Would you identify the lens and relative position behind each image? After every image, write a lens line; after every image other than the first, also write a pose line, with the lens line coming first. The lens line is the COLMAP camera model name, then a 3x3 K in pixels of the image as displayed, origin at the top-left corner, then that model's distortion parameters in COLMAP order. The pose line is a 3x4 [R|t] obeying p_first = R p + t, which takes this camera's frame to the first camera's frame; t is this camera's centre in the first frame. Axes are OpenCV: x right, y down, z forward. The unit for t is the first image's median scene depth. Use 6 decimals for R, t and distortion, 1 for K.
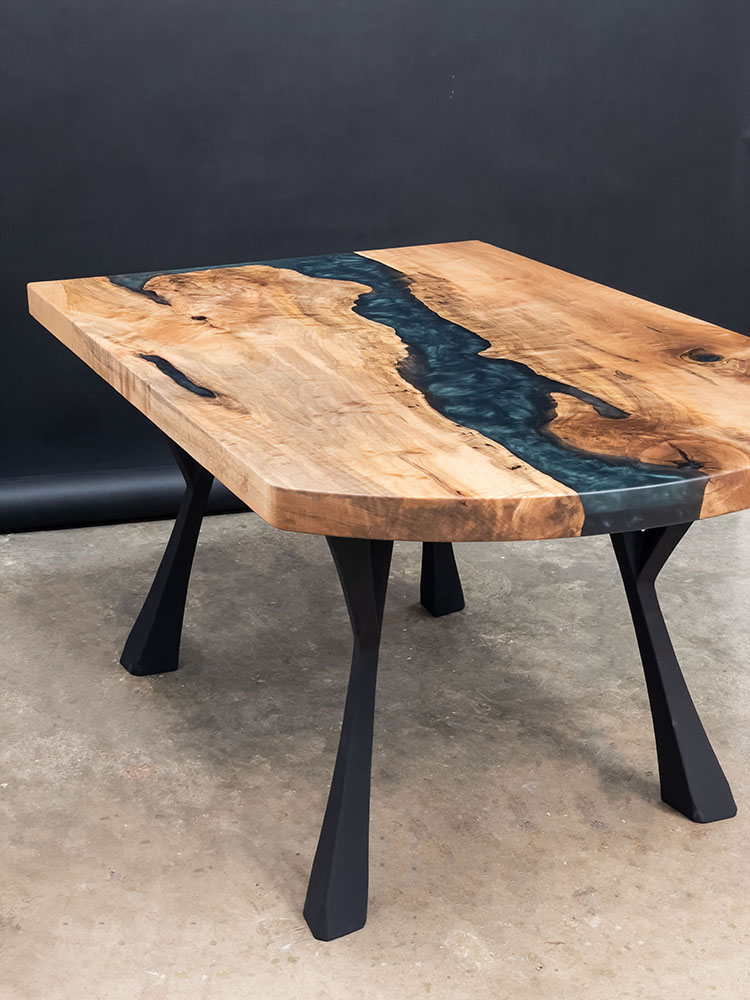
lens RADIAL K [[1525.7, 0, 373.9], [0, 1525.7, 500.6], [0, 0, 1]] dist [0.071562, 0.000000]
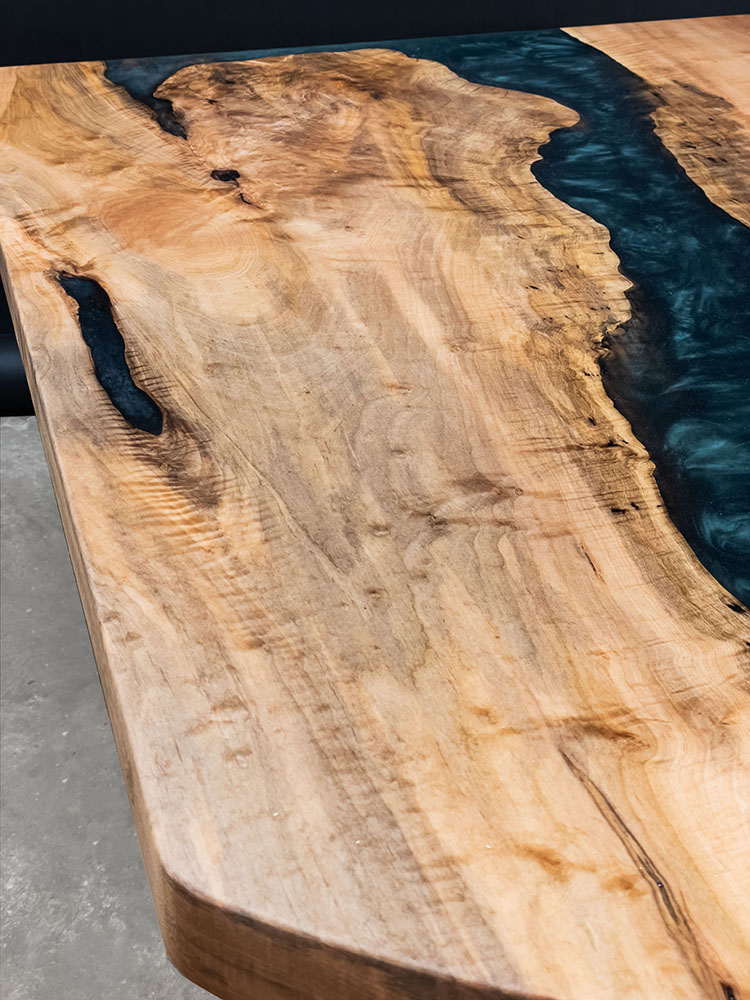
lens RADIAL K [[1525.7, 0, 374.3], [0, 1525.7, 493.1], [0, 0, 1]] dist [0.071562, 0.000000]
pose [[0.987058, 0.090475, -0.132407, 0.013114], [-0.065644, 0.981262, 0.181152, -0.127369], [0.146316, -0.170116, 0.974501, 0.565398]]
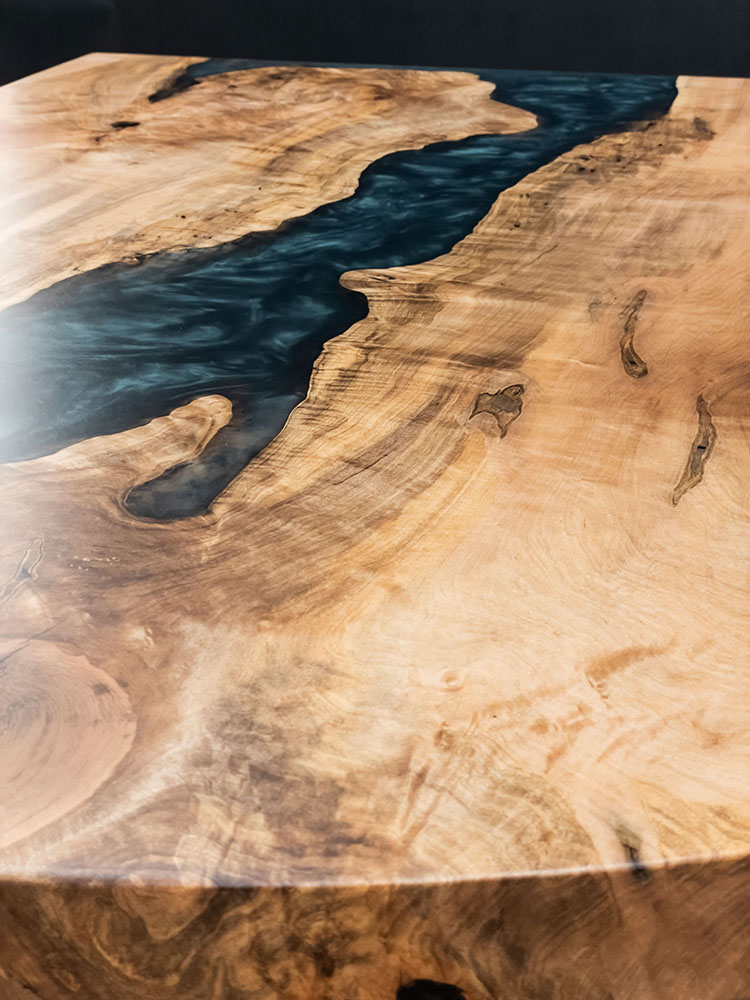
lens RADIAL K [[1525.7, 0, 377.6], [0, 1525.7, 500.3], [0, 0, 1]] dist [0.071562, 0.000000]
pose [[0.758661, 0.271141, -0.592382, 0.351373], [-0.230509, 0.962178, 0.145190, -0.104486], [0.609343, 0.026399, 0.792467, 0.724068]]
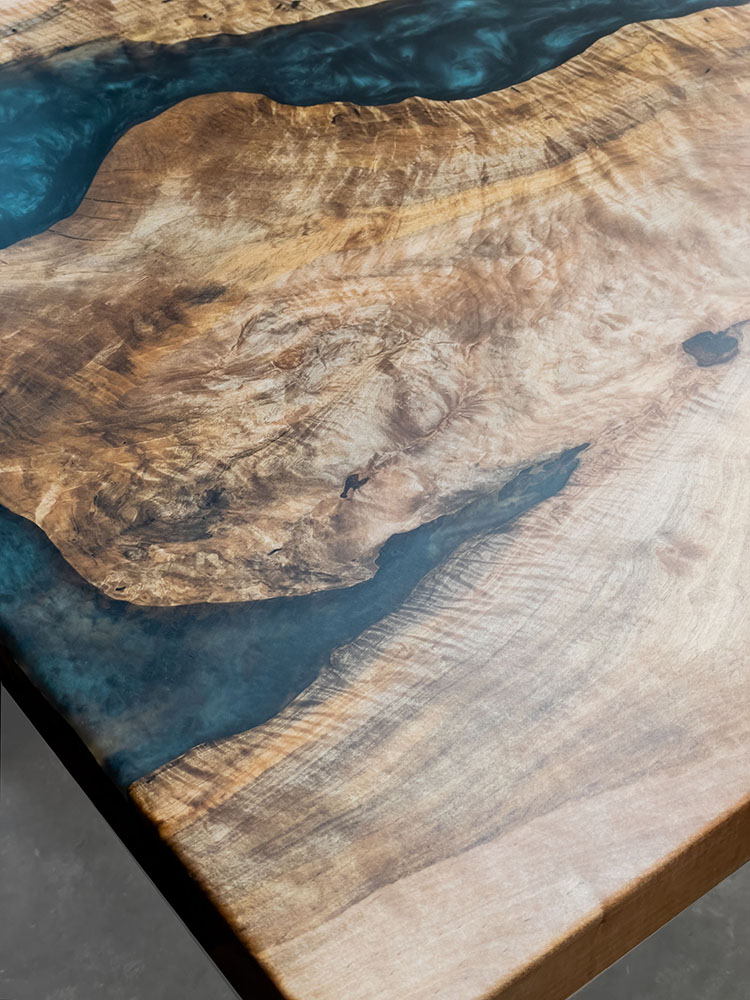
lens RADIAL K [[1525.7, 0, 373.0], [0, 1525.7, 496.9], [0, 0, 1]] dist [0.071562, 0.000000]
pose [[-0.189937, -0.696690, 0.691771, -0.377149], [0.357374, 0.607201, 0.709641, -0.386831], [-0.914444, 0.382008, 0.133649, 1.182979]]
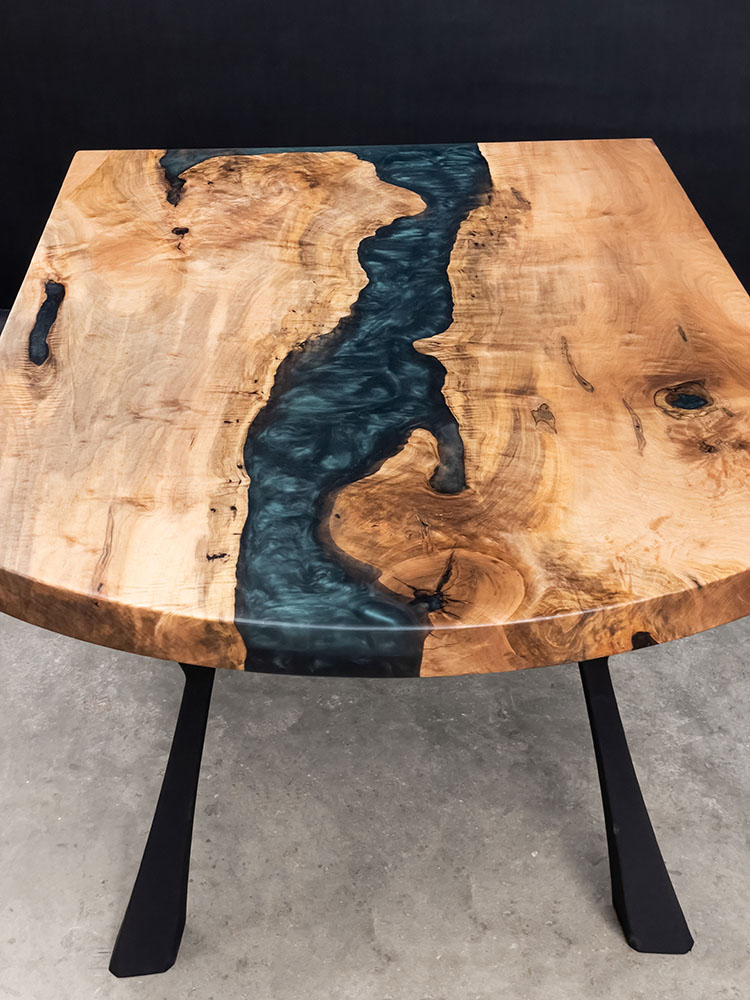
lens RADIAL K [[1525.7, 0, 384.0], [0, 1525.7, 502.2], [0, 0, 1]] dist [0.071562, 0.000000]
pose [[0.913663, 0.200321, -0.353683, 0.371669], [-0.135534, 0.970472, 0.199538, -0.181793], [0.383211, -0.134374, 0.913834, 0.273221]]
